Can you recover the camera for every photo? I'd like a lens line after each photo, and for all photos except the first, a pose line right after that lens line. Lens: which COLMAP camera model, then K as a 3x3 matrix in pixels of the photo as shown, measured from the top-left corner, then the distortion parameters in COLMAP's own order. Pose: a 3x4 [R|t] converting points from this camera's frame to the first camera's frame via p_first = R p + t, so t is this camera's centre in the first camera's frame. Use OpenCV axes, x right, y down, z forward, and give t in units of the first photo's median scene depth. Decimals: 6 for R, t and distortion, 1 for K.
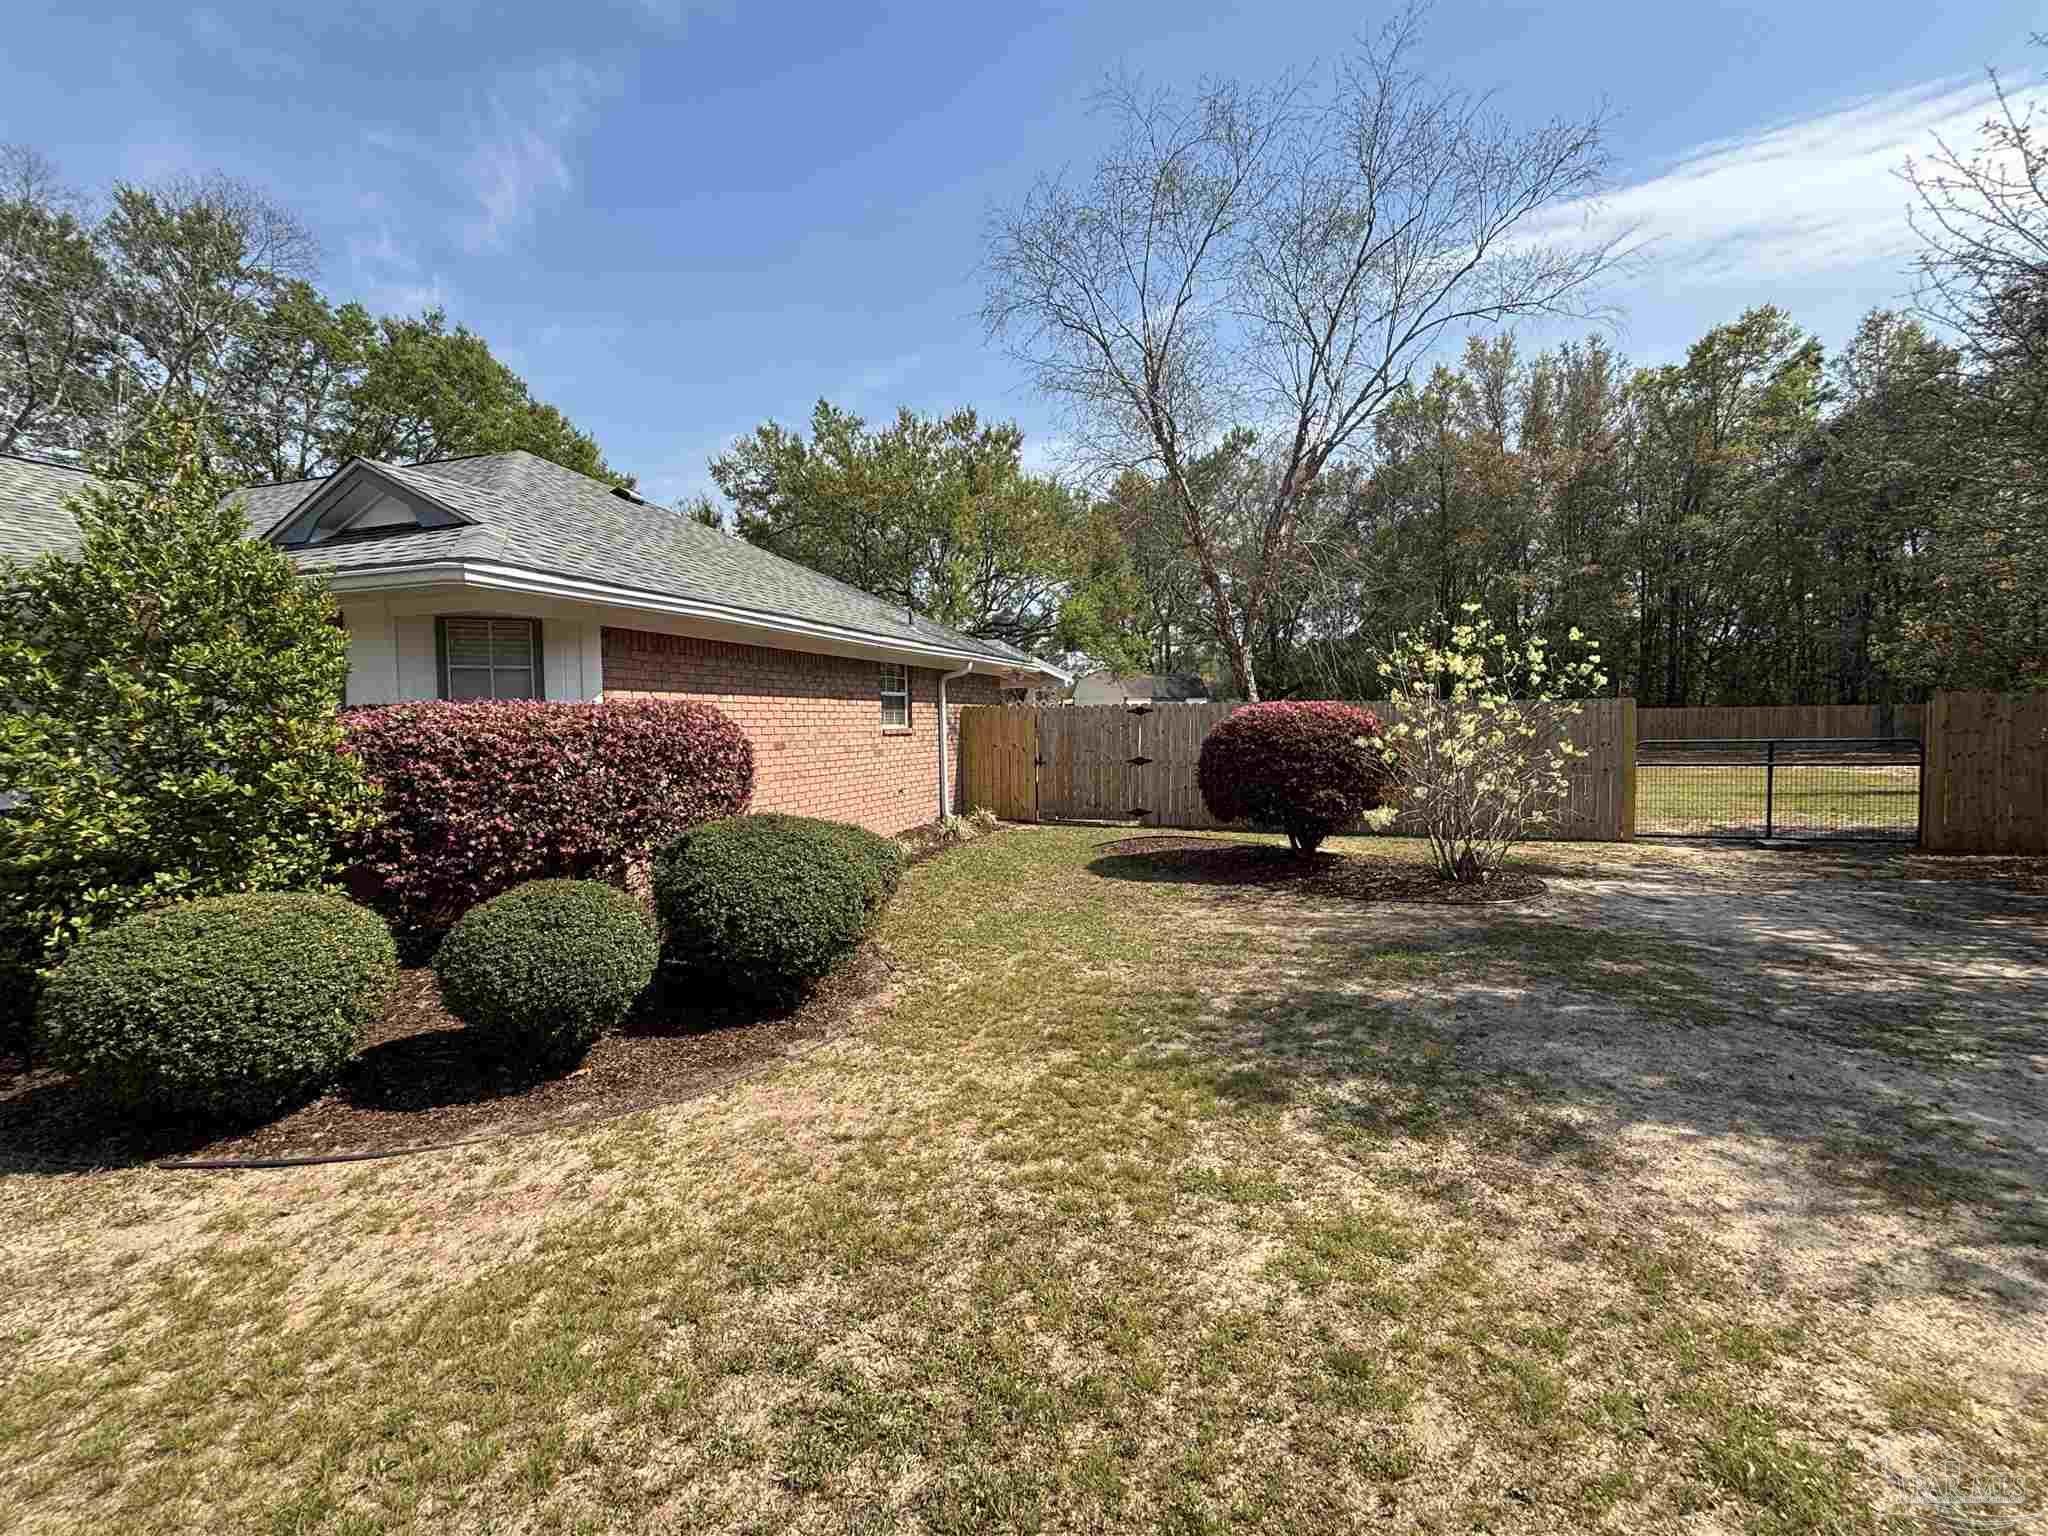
lens RADIAL K [[904.7, 0, 1029.4], [0, 904.7, 758.6], [0, 0, 1]] dist [-0.008660, 0.003354]
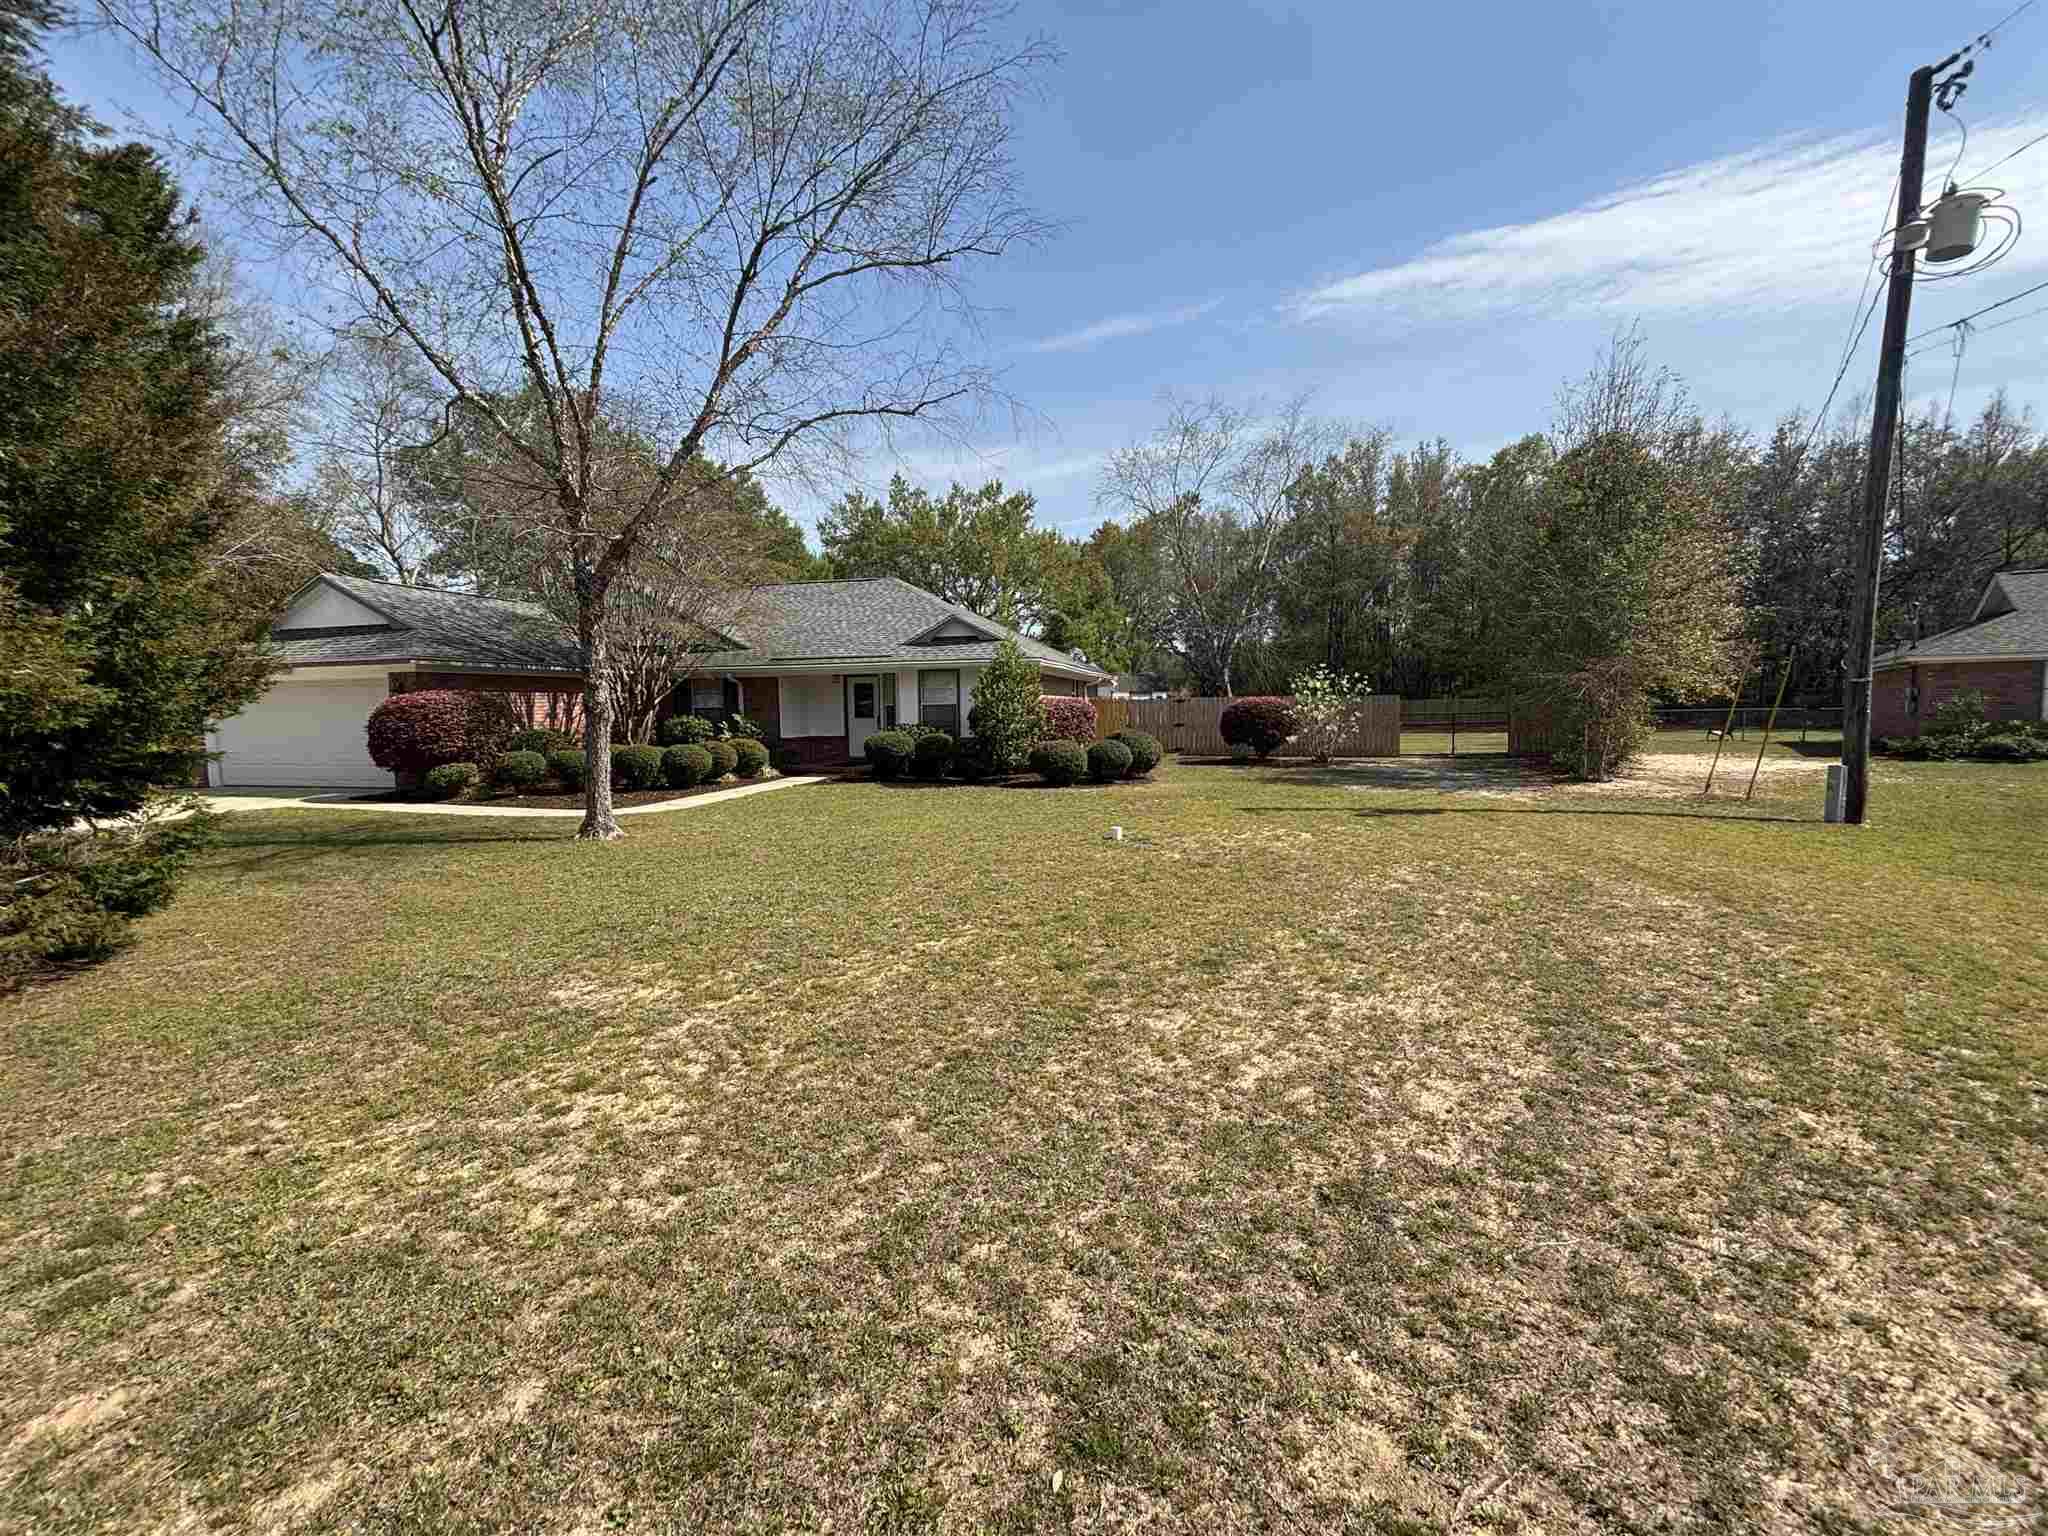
lens RADIAL K [[830.8, 0, 1039.4], [0, 830.8, 767.9], [0, 0, 1]] dist [-0.004769, 0.000193]
pose [[0.996734, -0.006319, 0.080511, -0.115908], [0.004123, 0.999616, 0.027405, 0.015618], [-0.080653, -0.026984, 0.996377, -0.291290]]
